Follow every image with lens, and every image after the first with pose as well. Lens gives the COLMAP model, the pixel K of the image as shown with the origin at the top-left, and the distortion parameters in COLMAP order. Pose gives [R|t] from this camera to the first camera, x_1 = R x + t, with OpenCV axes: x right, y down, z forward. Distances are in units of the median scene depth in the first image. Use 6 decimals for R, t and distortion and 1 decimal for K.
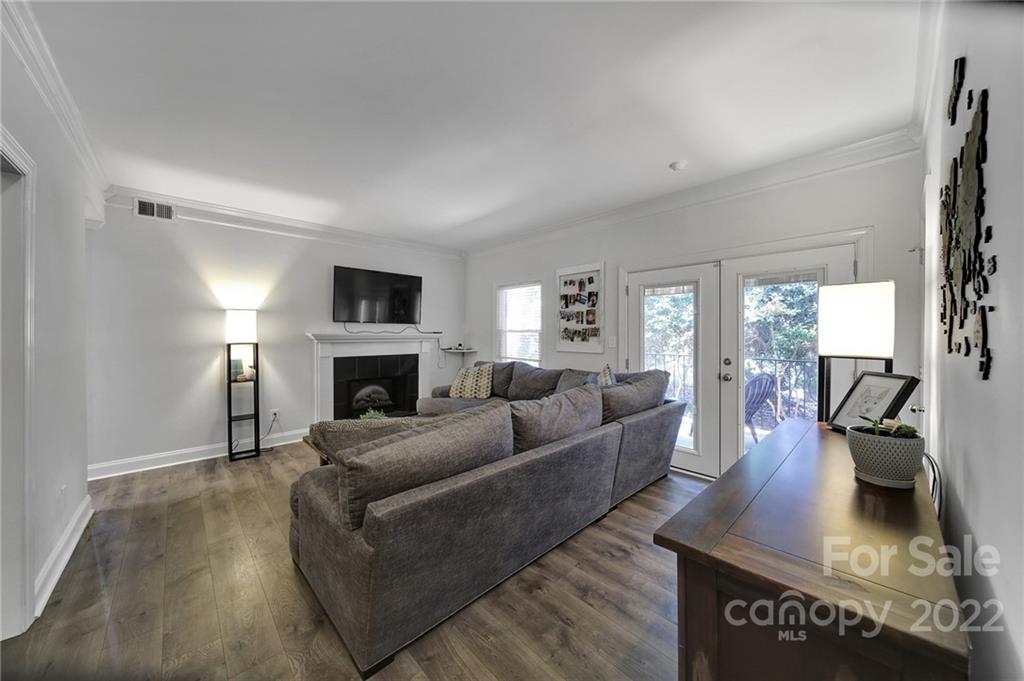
lens RADIAL K [[363.5, 0, 506.5], [0, 363.5, 334.3], [0, 0, 1]] dist [0.001127, -0.001254]
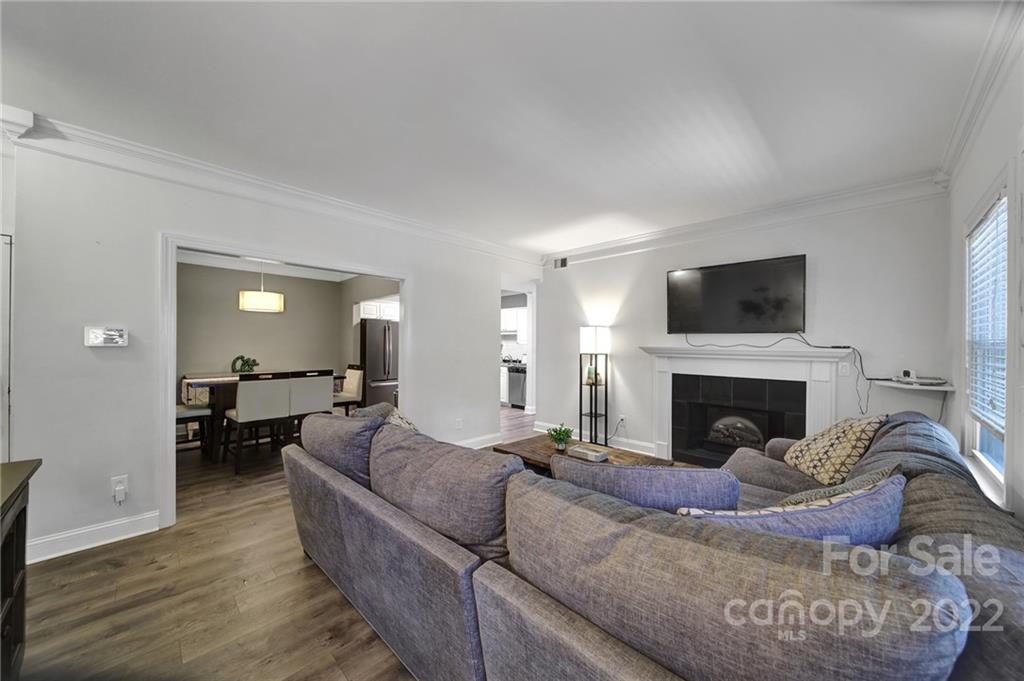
lens RADIAL K [[363.5, 0, 513.8], [0, 363.5, 344.3], [0, 0, 1]] dist [0.001127, -0.001254]
pose [[0.048044, 0.001308, -0.998844, 0.436705], [-0.010333, 0.999946, 0.000812, -0.005643], [0.998792, 0.010282, 0.048055, 0.616986]]
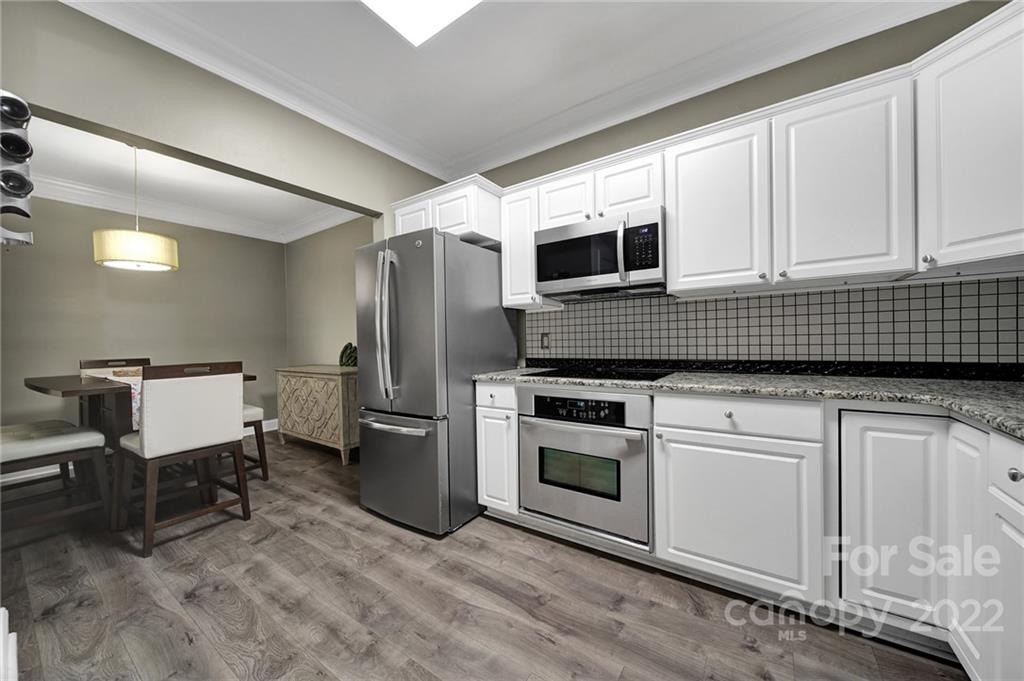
lens RADIAL K [[363.5, 0, 505.6], [0, 363.5, 345.2], [0, 0, 1]] dist [0.001127, -0.001254]
pose [[-0.977664, 0.022243, -0.208995, -1.171754], [0.019844, 0.999711, 0.013566, 0.048949], [0.209237, 0.009115, -0.977823, 0.695024]]
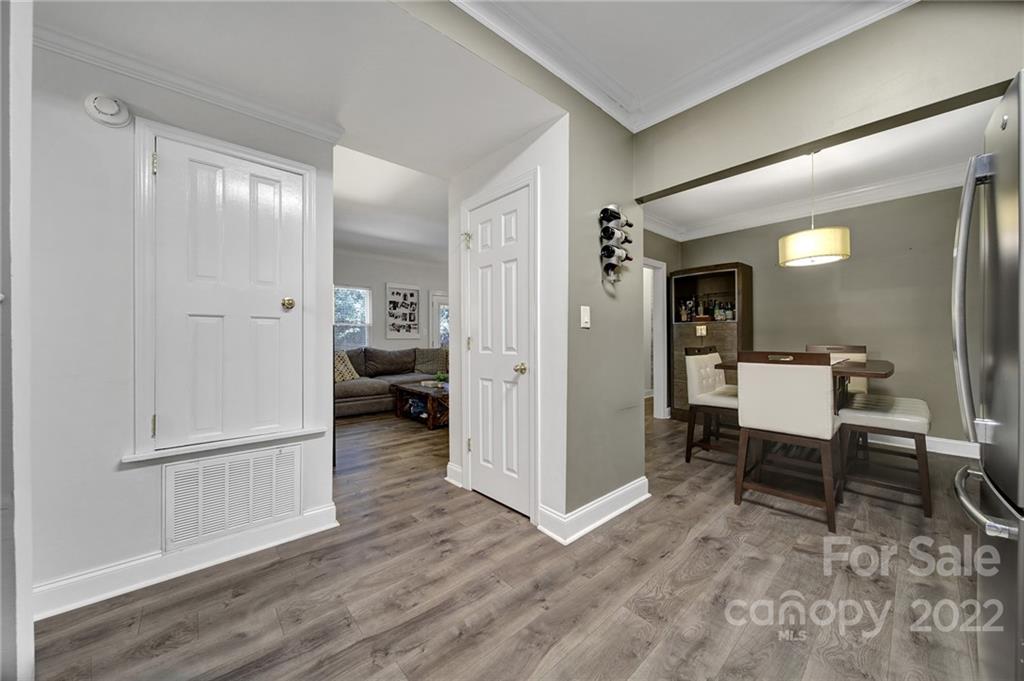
lens RADIAL K [[363.5, 0, 516.1], [0, 363.5, 335.4], [0, 0, 1]] dist [0.001127, -0.001254]
pose [[0.011553, 0.006149, 0.999914, -1.390767], [0.008318, 0.999946, -0.006245, 0.049071], [-0.999899, 0.008389, 0.011502, 0.494783]]
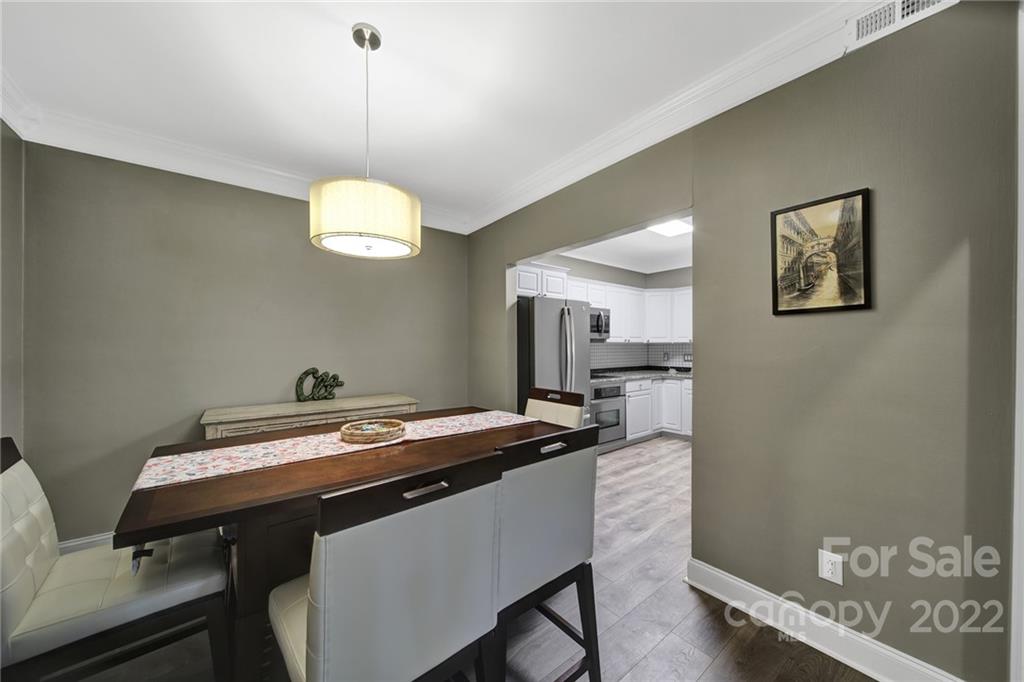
lens RADIAL K [[363.5, 0, 503.7], [0, 363.5, 345.8], [0, 0, 1]] dist [0.001127, -0.001254]
pose [[-0.099029, -0.002268, -0.995082, -0.310050], [-0.000746, 0.999997, -0.002205, 0.007258], [0.995084, 0.000524, -0.099030, 0.100062]]
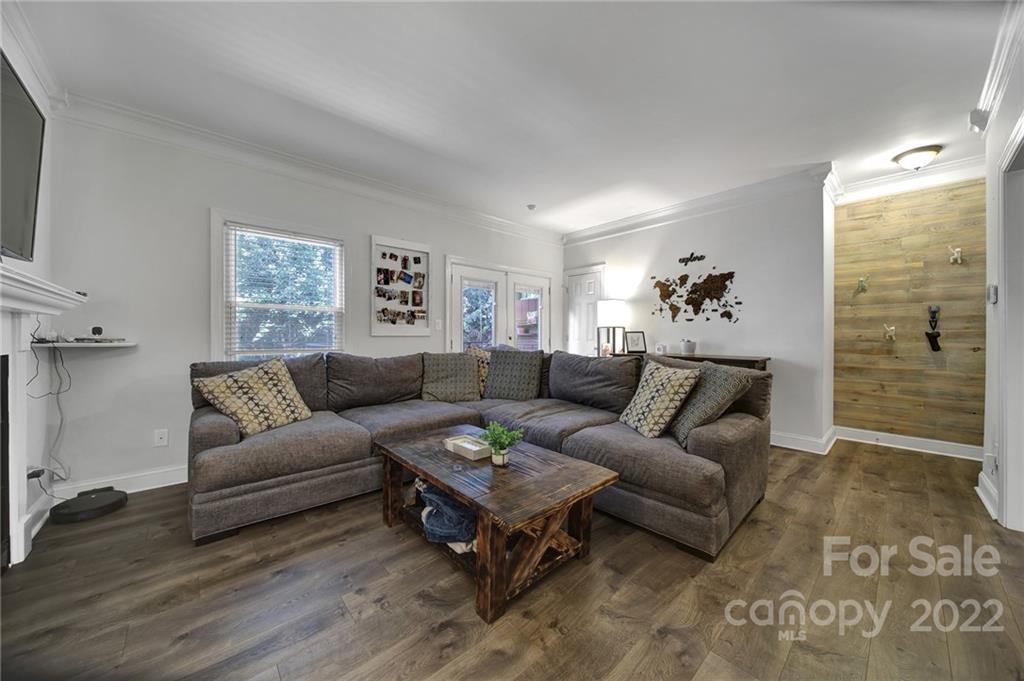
lens RADIAL K [[363.5, 0, 518.3], [0, 363.5, 333.6], [0, 0, 1]] dist [0.001127, -0.001254]
pose [[0.001644, 0.006135, 0.999980, -0.708336], [0.004243, 0.999972, -0.006142, 0.050095], [-0.999990, 0.004253, 0.001618, 0.716198]]
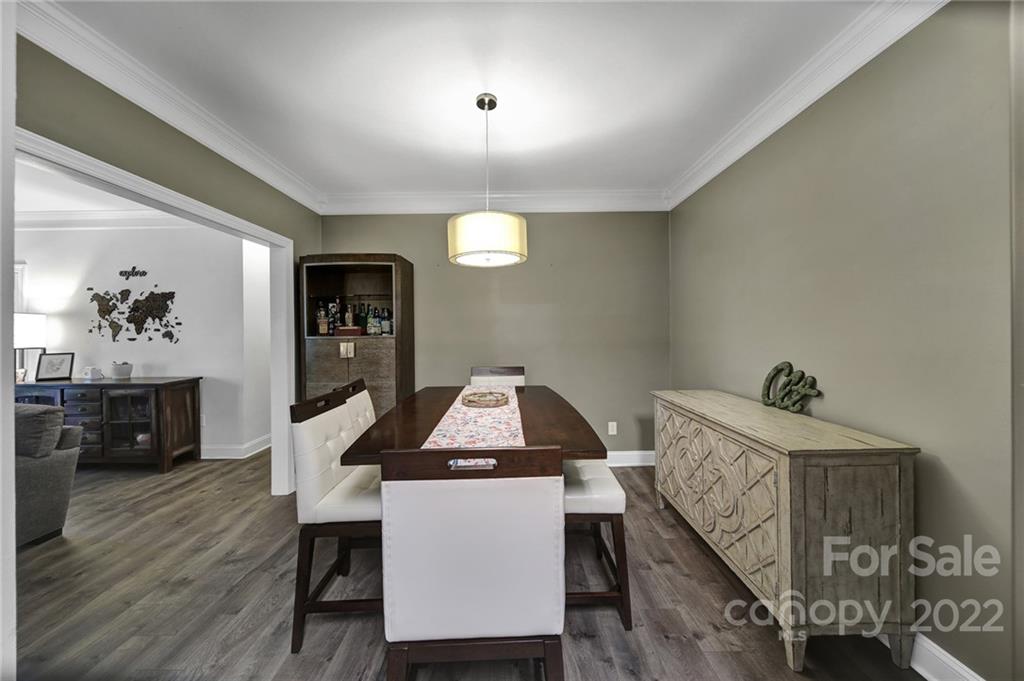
lens RADIAL K [[363.5, 0, 507.0], [0, 363.5, 333.2], [0, 0, 1]] dist [0.001127, -0.001254]
pose [[-0.730027, 0.008645, 0.683364, -1.026598], [0.013618, 0.999905, 0.001898, 0.003296], [-0.683283, 0.010691, -0.730075, 0.265651]]
